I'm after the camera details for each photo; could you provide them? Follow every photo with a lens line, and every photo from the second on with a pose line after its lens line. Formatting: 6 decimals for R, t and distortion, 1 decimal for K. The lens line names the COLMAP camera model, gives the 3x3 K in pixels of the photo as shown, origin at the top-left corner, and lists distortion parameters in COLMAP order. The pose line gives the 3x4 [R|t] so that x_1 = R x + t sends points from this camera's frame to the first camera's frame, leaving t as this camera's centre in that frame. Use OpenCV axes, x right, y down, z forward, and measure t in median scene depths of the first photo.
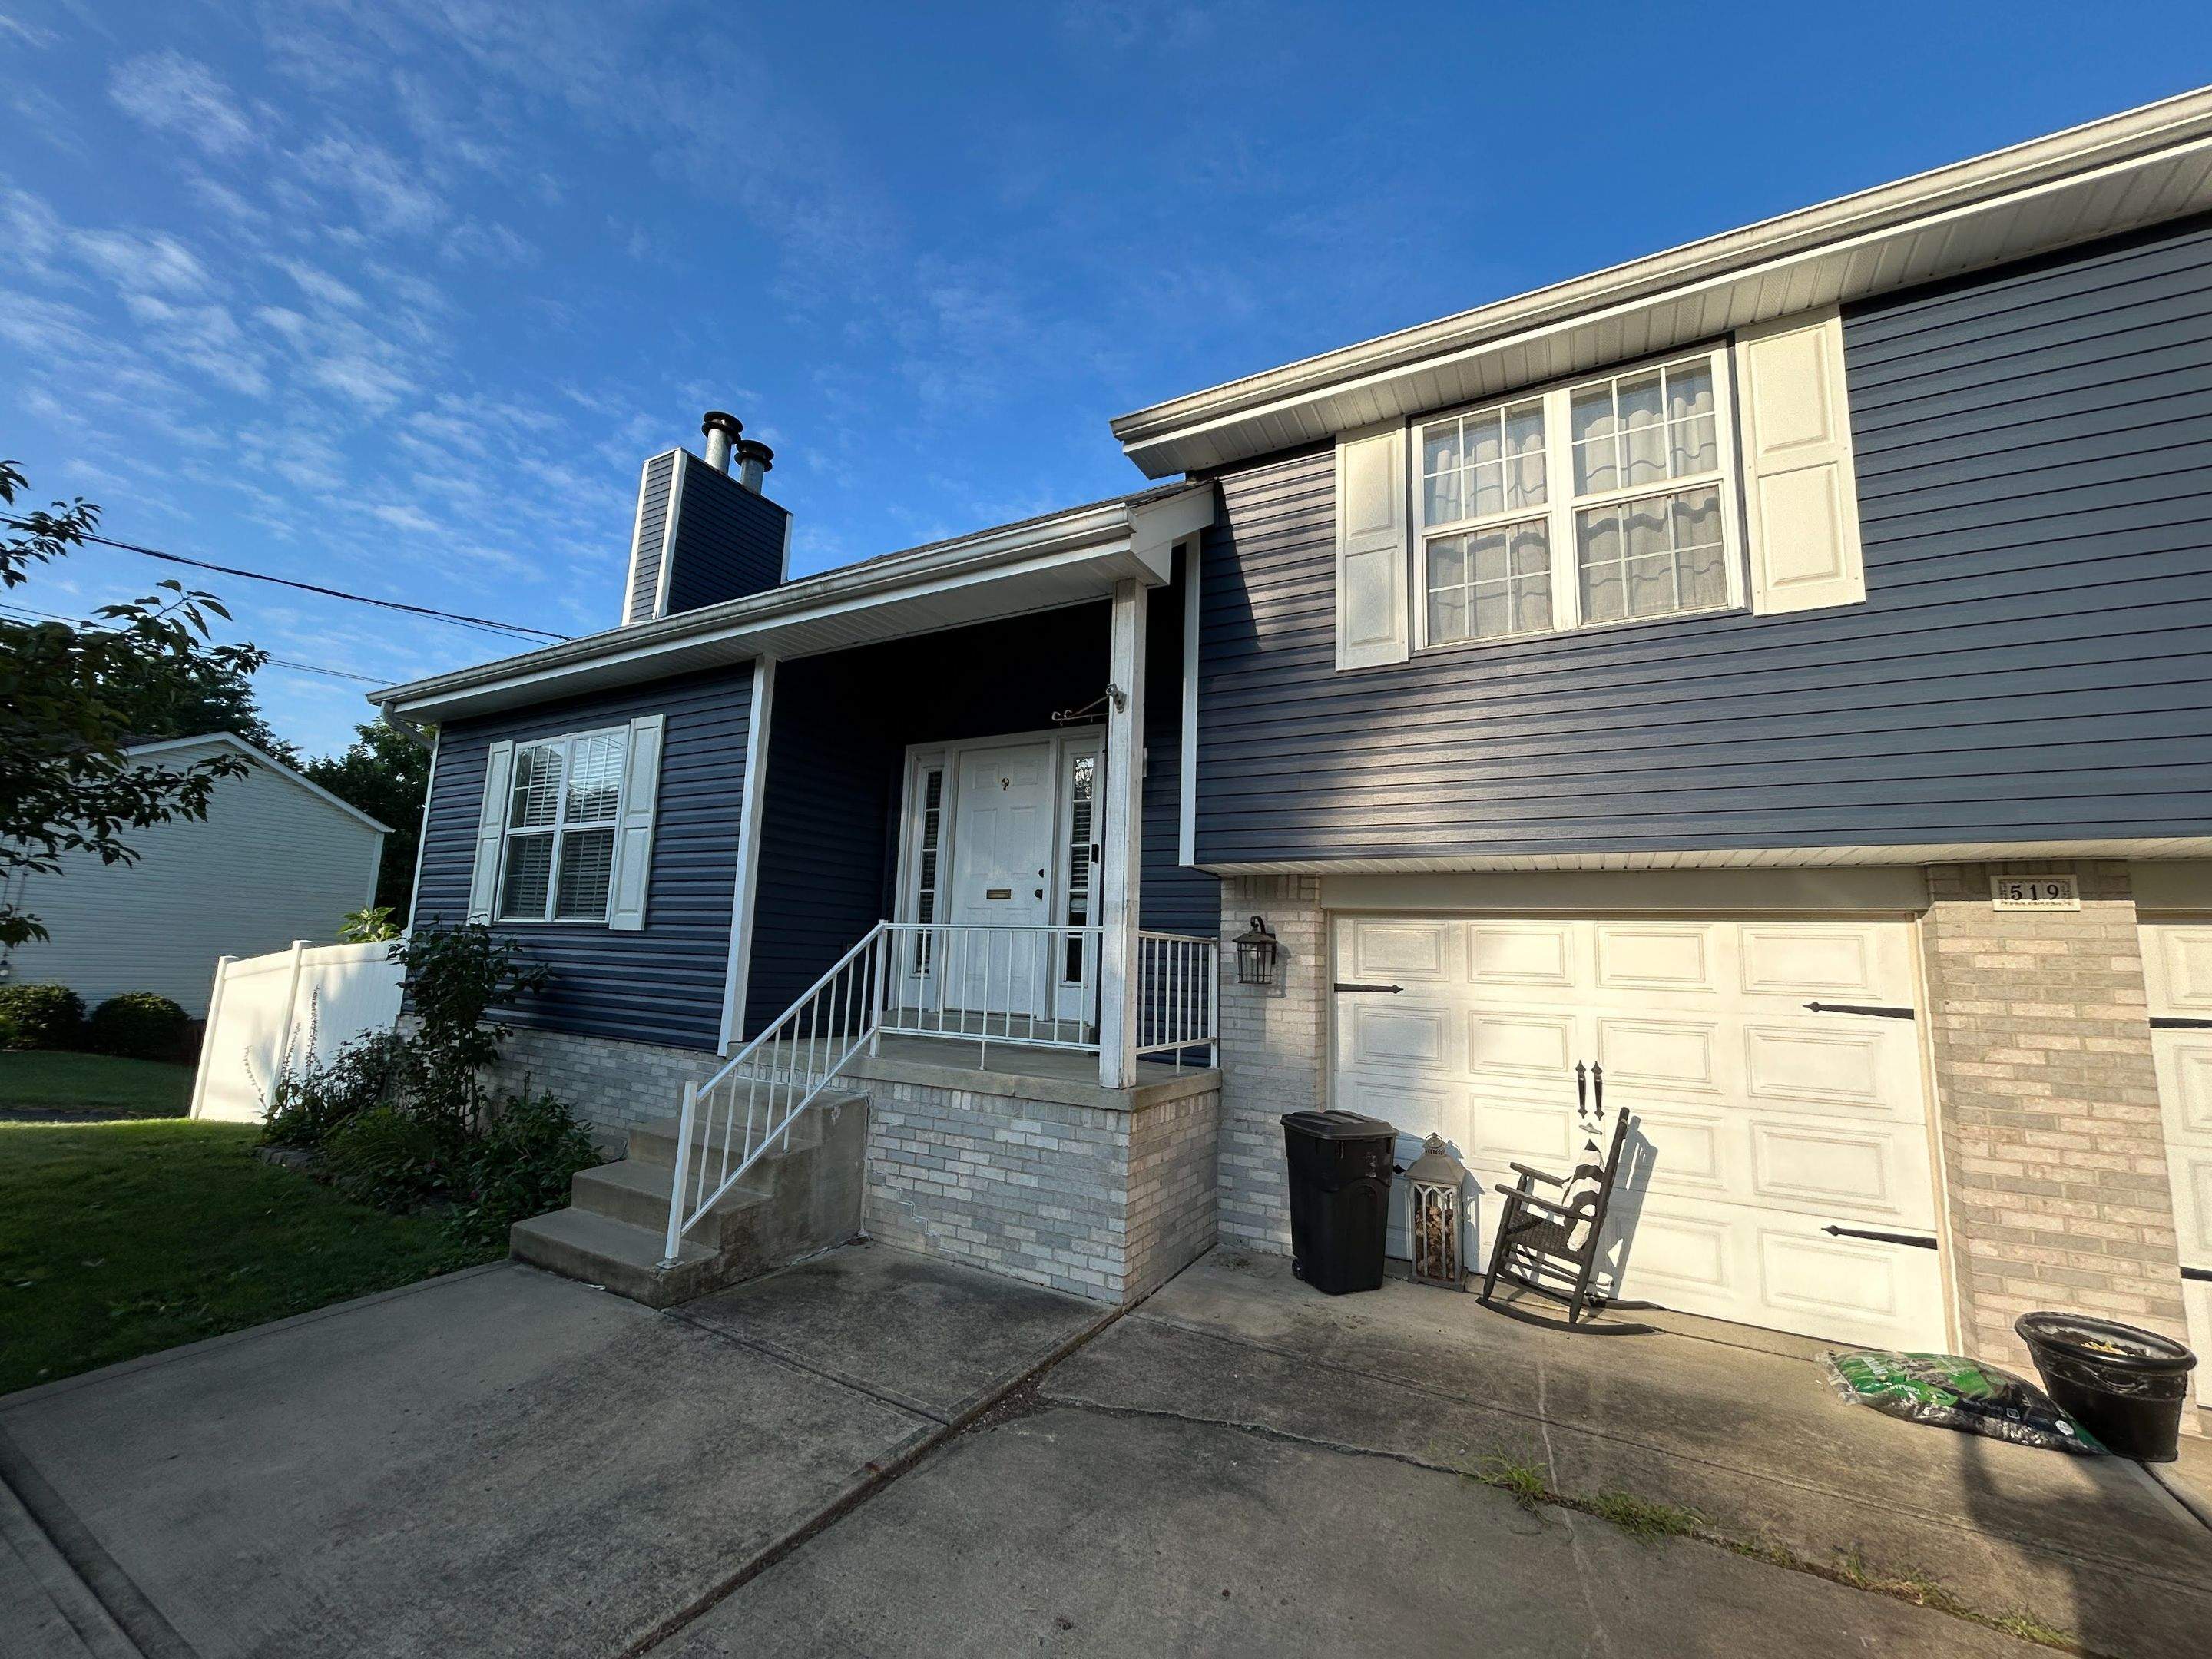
lens RADIAL K [[883.5, 0, 1098.2], [0, 883.5, 834.4], [0, 0, 1]] dist [0.000461, 0.000919]
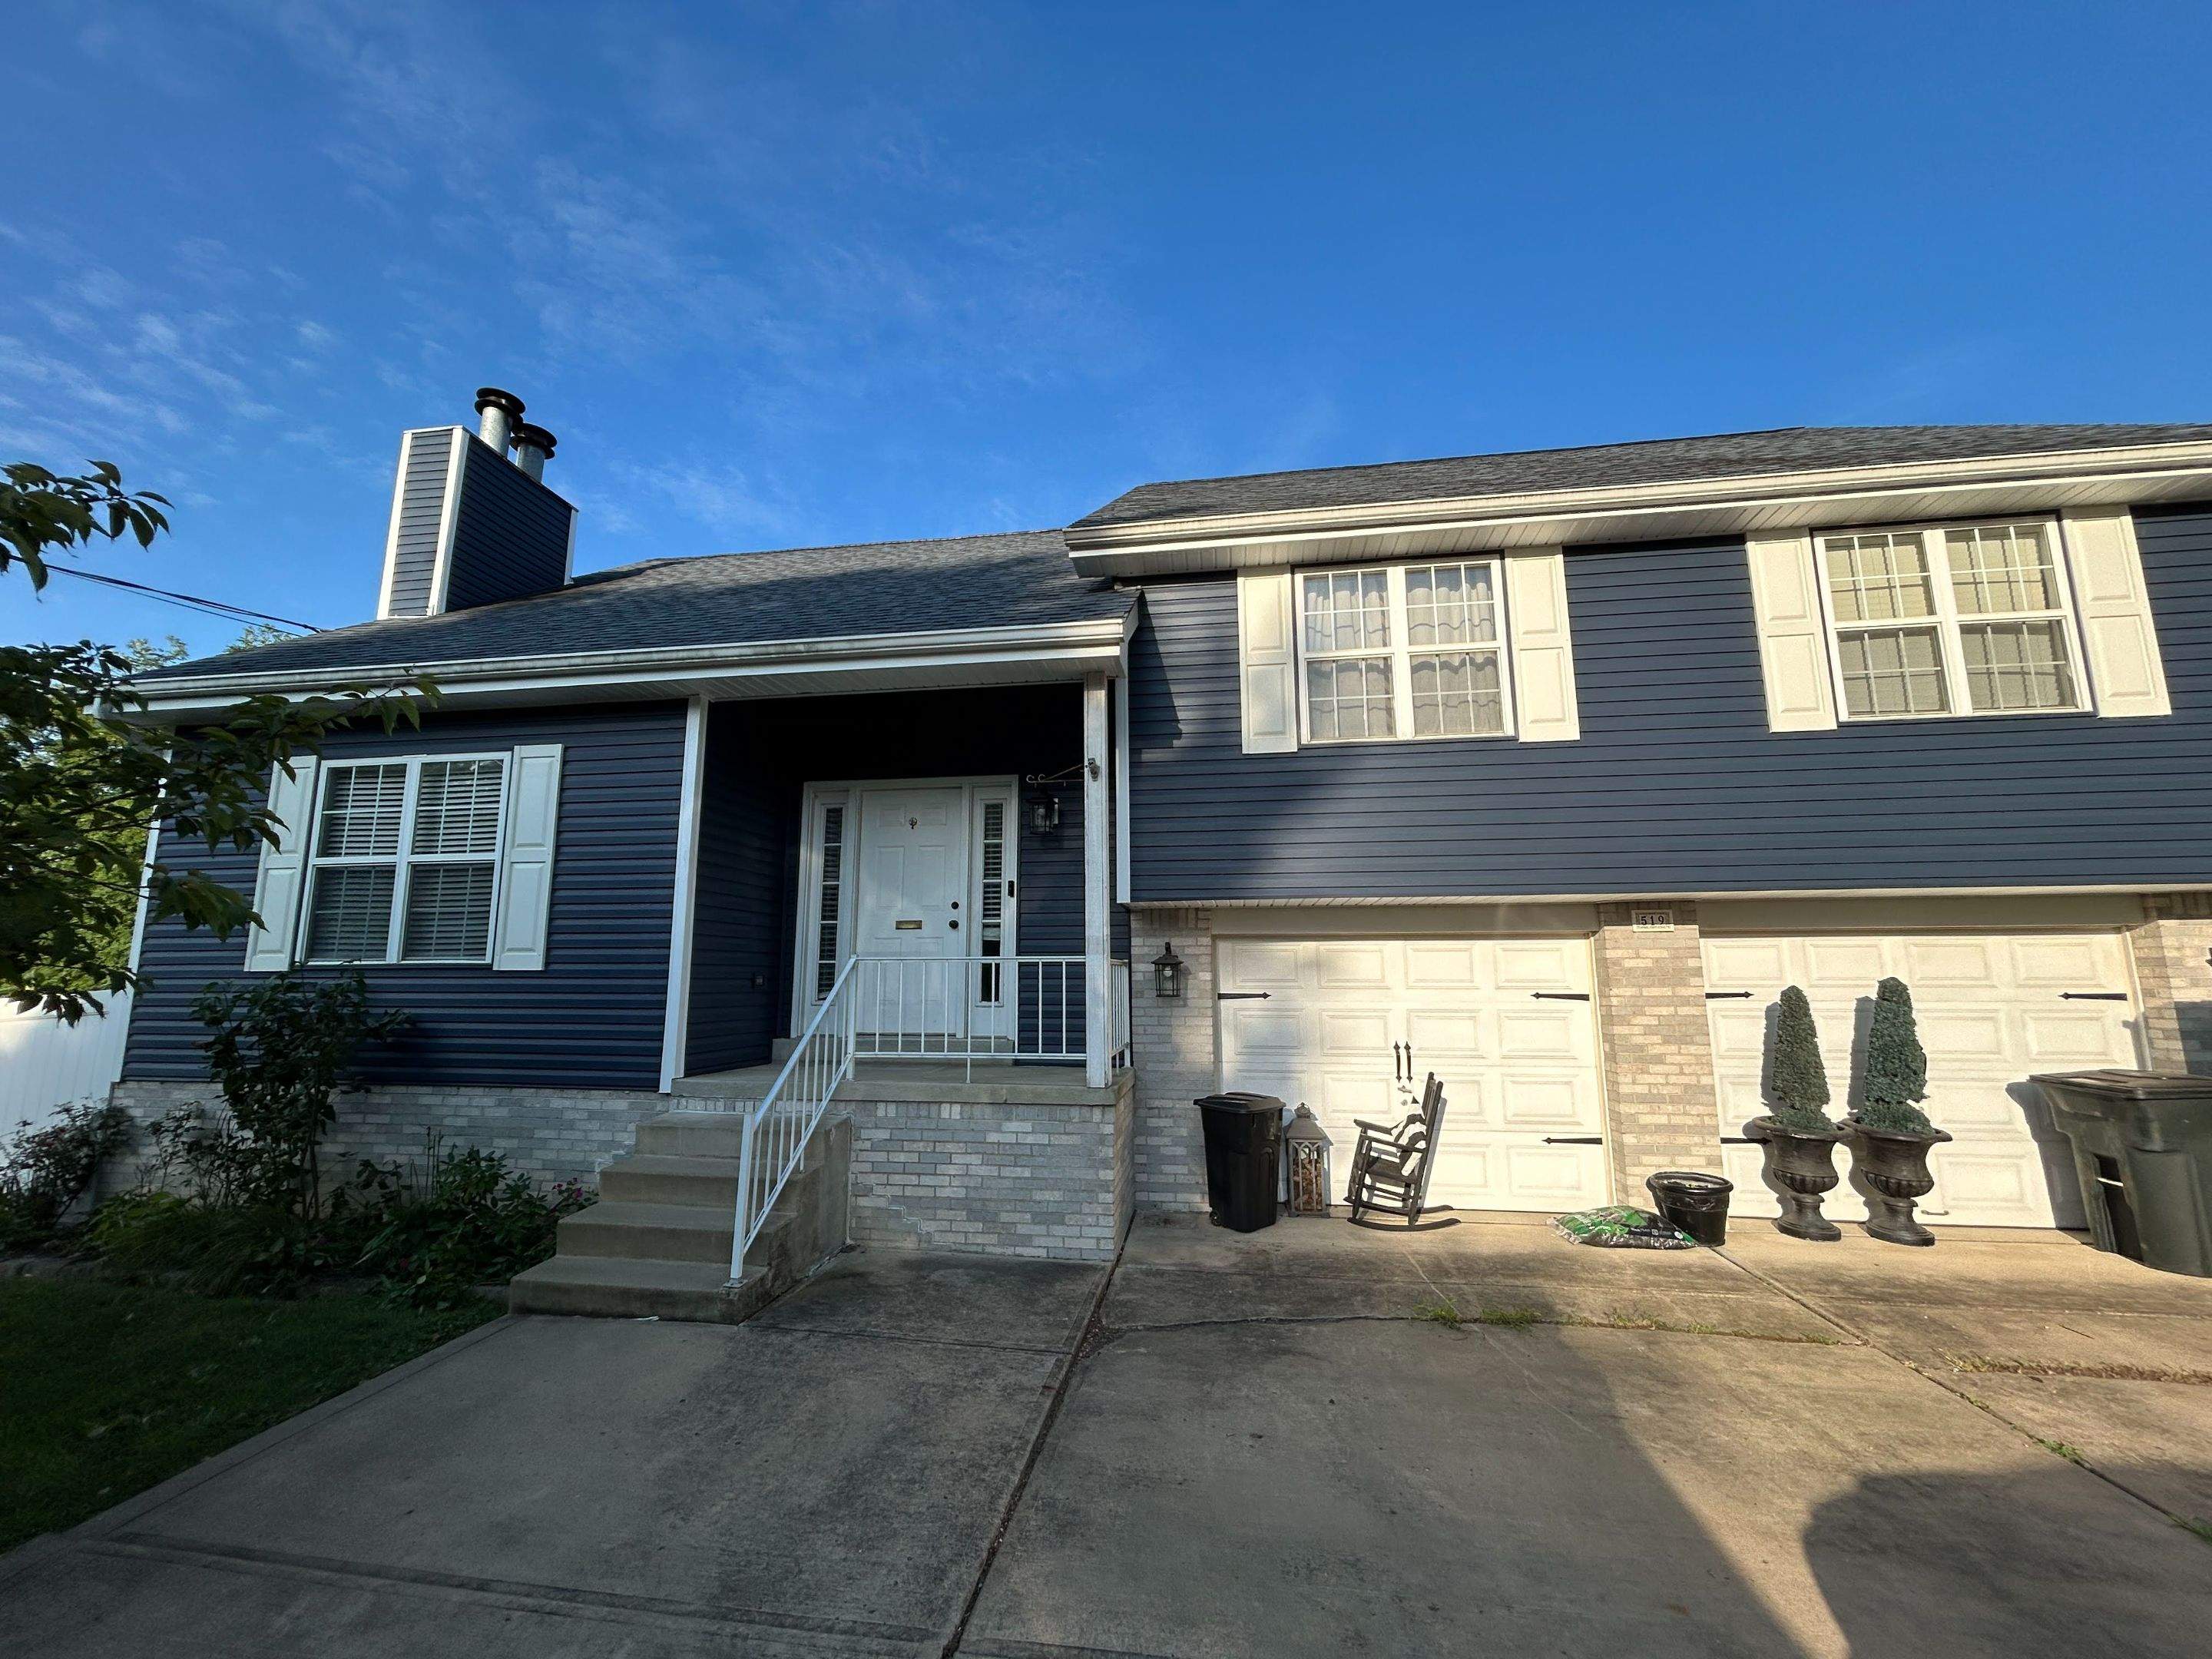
lens RADIAL K [[883.5, 0, 1098.2], [0, 883.5, 834.4], [0, 0, 1]] dist [0.000461, 0.000919]
pose [[0.936700, 0.016836, 0.349727, -0.410325], [-0.014078, 0.999847, -0.010426, -0.052589], [-0.349849, 0.004842, 0.936794, -0.154115]]
